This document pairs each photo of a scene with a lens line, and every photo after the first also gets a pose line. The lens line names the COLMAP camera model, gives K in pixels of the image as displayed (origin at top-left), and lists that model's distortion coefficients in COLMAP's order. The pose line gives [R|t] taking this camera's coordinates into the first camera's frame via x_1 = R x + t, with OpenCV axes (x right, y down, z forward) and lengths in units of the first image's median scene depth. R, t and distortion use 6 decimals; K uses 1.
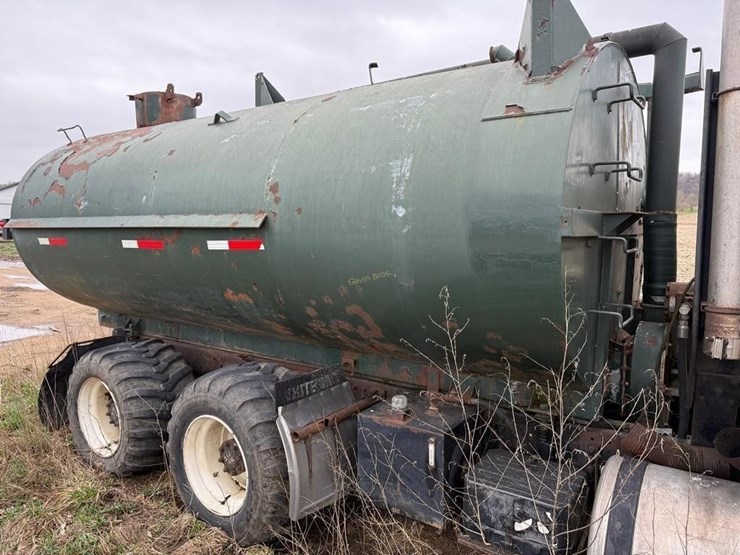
lens RADIAL K [[530.4, 0, 373.8], [0, 530.4, 286.4], [0, 0, 1]] dist [0.056185, -0.082678]
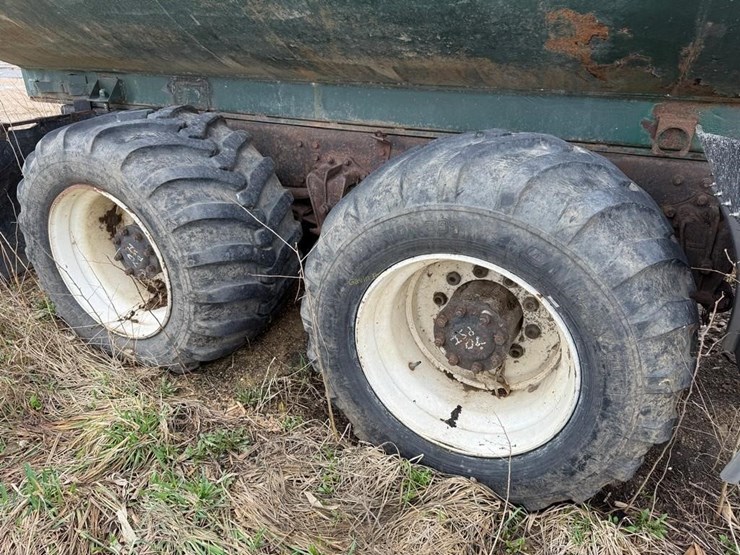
lens RADIAL K [[530.4, 0, 373.8], [0, 530.4, 286.4], [0, 0, 1]] dist [0.056185, -0.082678]
pose [[0.988008, -0.066698, 0.139256, -0.353497], [0.016257, 0.941813, 0.335745, 0.104401], [-0.153546, -0.329455, 0.931602, 0.513621]]
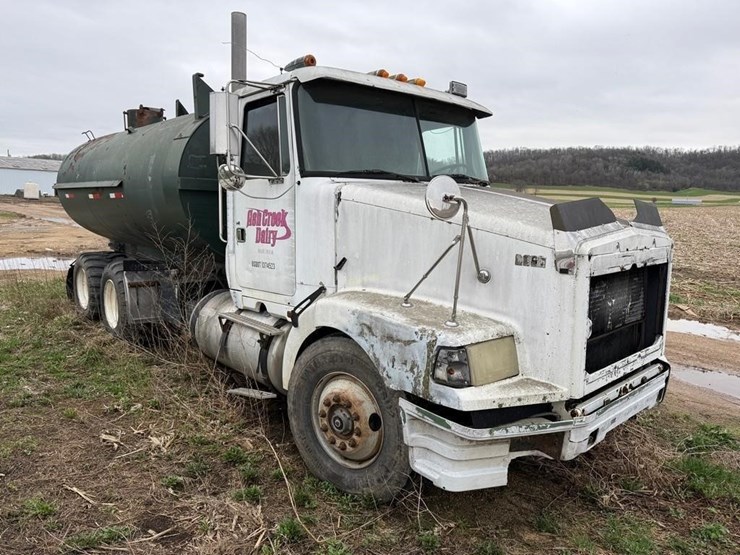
lens RADIAL K [[530.4, 0, 373.8], [0, 530.4, 286.4], [0, 0, 1]] dist [0.056185, -0.082678]
pose [[0.974071, 0.053573, -0.219809, 0.942589], [-0.044602, 0.997964, 0.045582, 0.107621], [0.221803, -0.034596, 0.974478, -0.645664]]
